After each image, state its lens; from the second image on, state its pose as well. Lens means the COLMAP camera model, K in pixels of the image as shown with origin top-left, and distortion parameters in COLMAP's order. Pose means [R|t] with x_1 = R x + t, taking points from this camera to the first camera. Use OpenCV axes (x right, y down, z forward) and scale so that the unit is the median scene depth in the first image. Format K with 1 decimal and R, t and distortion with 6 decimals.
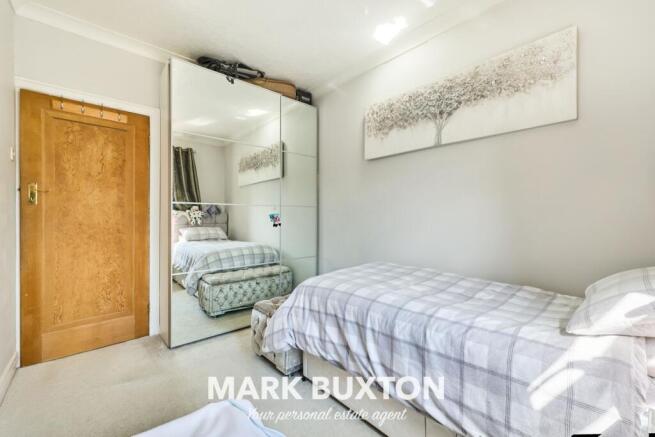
lens RADIAL K [[262.3, 0, 328.8], [0, 262.3, 217.3], [0, 0, 1]] dist [-0.000132, -0.000262]
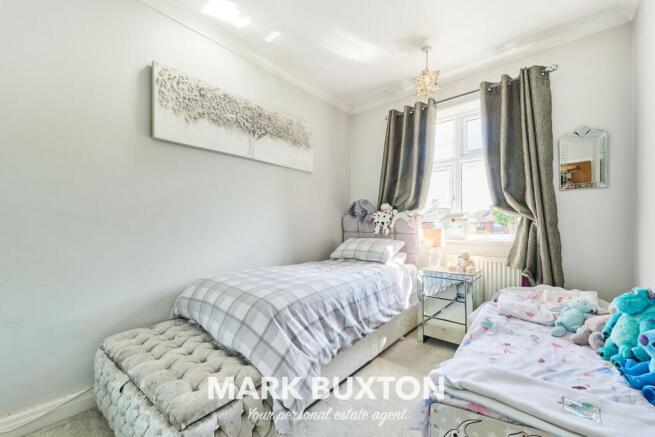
lens RADIAL K [[262.3, 0, 328.8], [0, 262.3, 223.1], [0, 0, 1]] dist [-0.000132, -0.000262]
pose [[-0.117099, 0.002245, 0.993118, -0.812063], [-0.006164, 0.999977, -0.002987, 0.005224], [-0.993101, -0.006472, -0.117082, 0.869620]]
